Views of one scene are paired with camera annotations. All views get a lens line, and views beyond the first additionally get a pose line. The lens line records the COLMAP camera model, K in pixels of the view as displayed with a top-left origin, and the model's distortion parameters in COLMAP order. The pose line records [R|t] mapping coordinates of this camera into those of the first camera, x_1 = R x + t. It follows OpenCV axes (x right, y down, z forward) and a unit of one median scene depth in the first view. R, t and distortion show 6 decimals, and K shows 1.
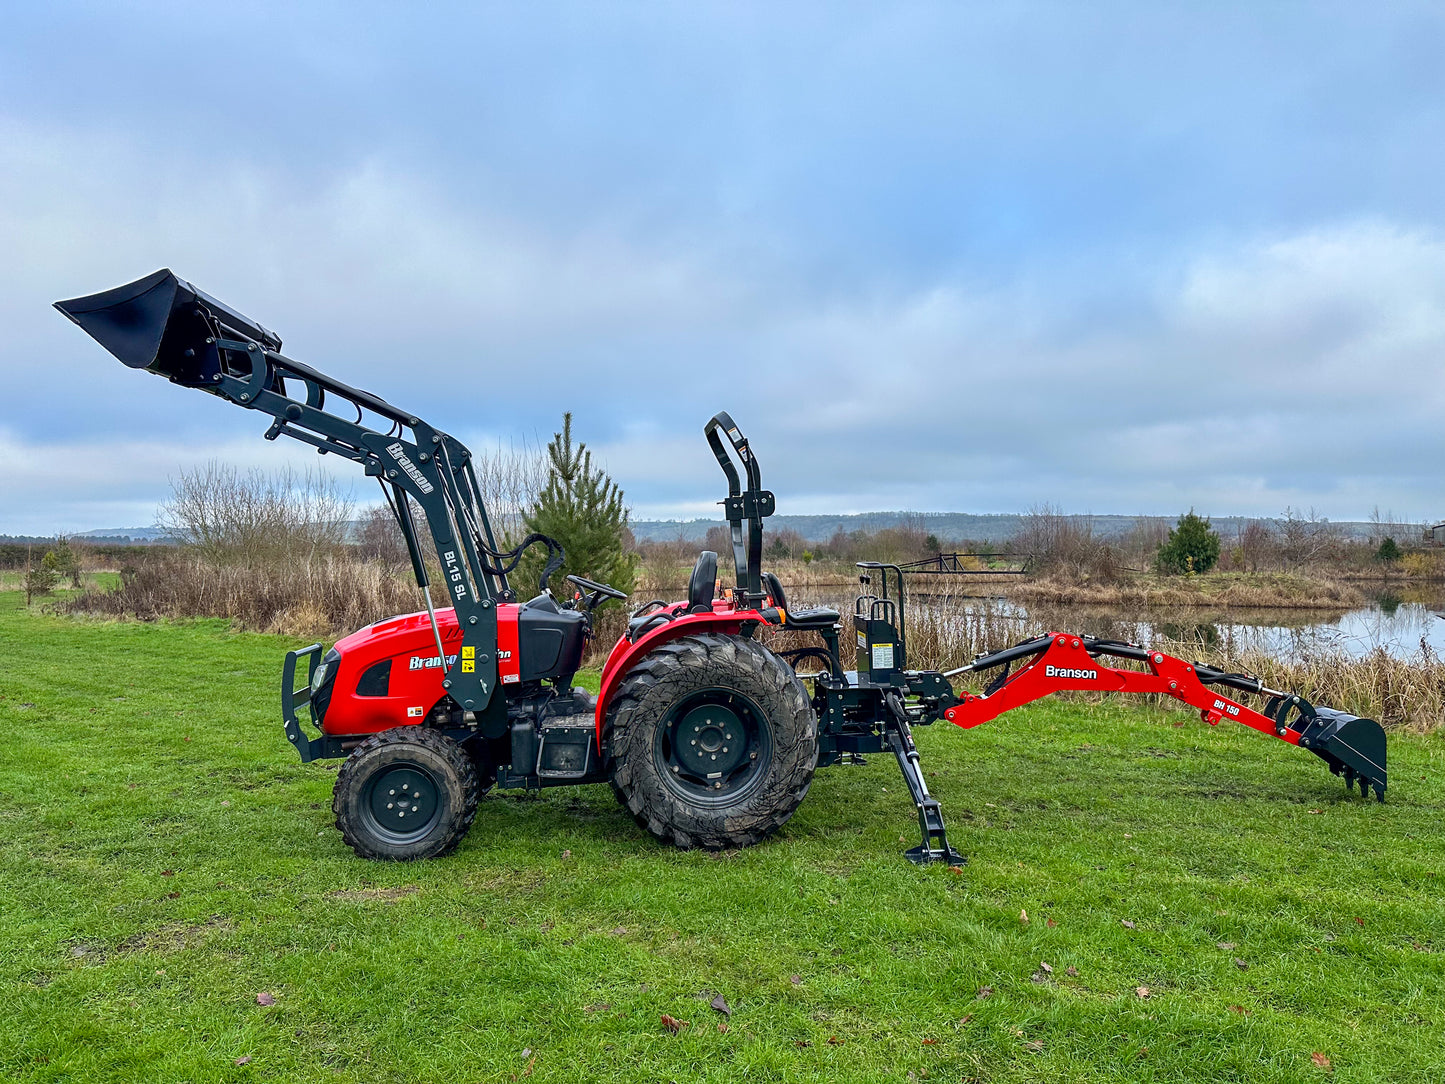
lens RADIAL K [[1016.4, 0, 741.8], [0, 1016.4, 525.4], [0, 0, 1]] dist [0.061438, -0.067176]
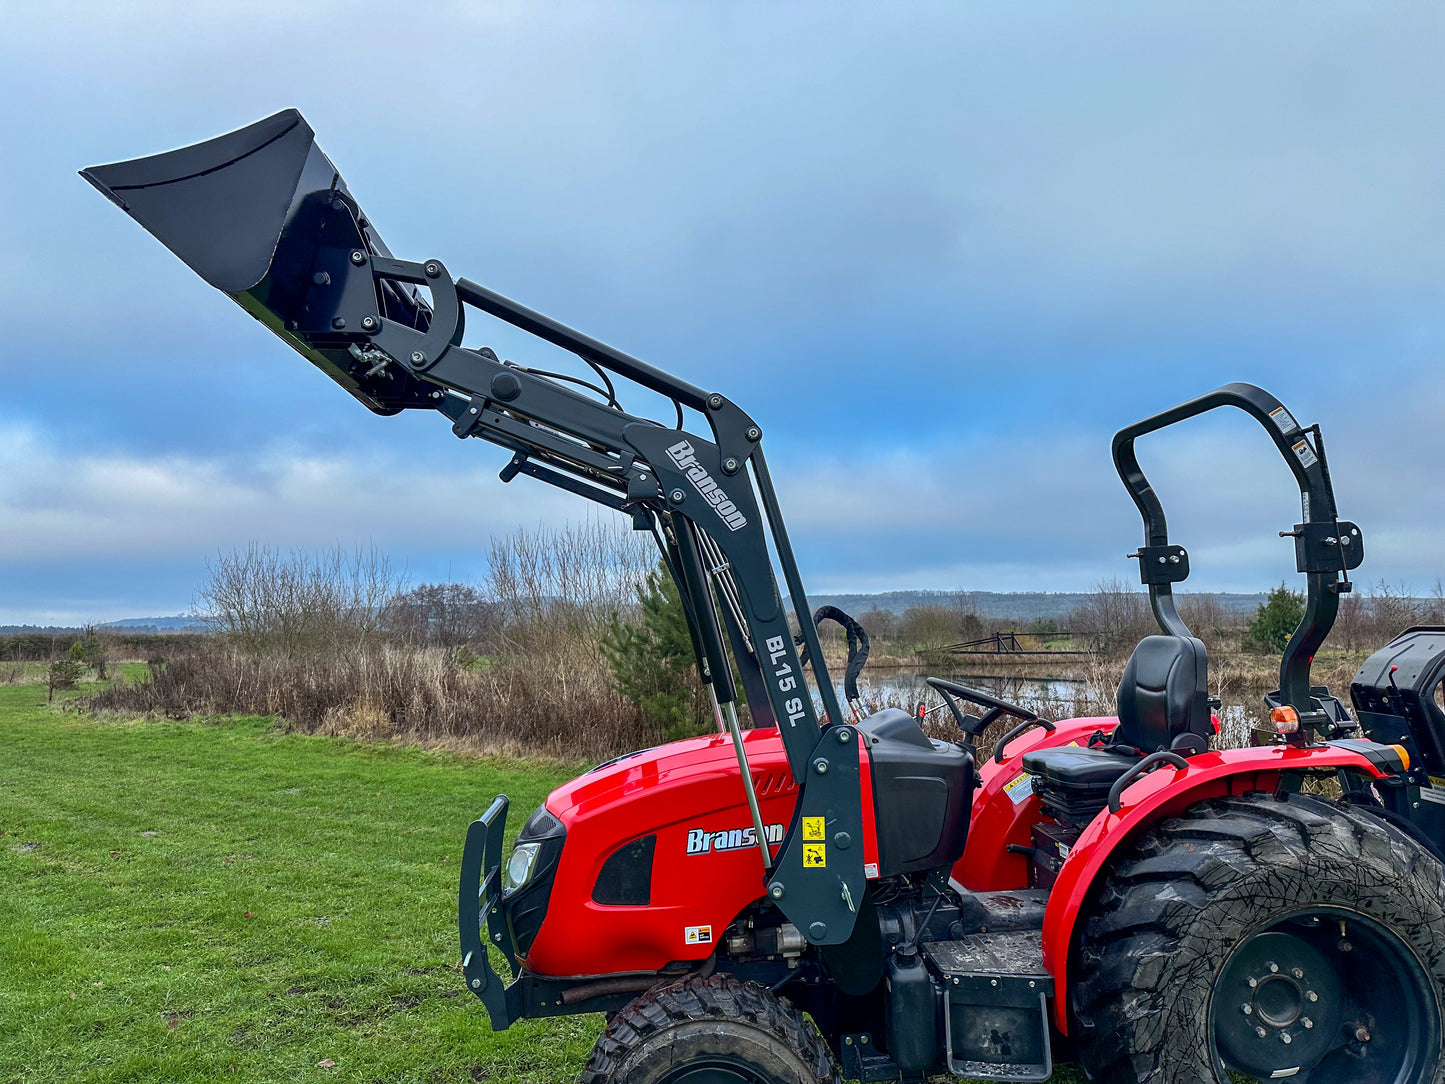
lens RADIAL K [[1016.4, 0, 719.3], [0, 1016.4, 517.7], [0, 0, 1]] dist [0.061438, -0.067176]
pose [[0.999261, -0.014462, -0.035602, -0.284339], [0.011309, 0.996126, -0.087203, 0.007893], [0.036725, 0.086736, 0.995554, 0.437037]]
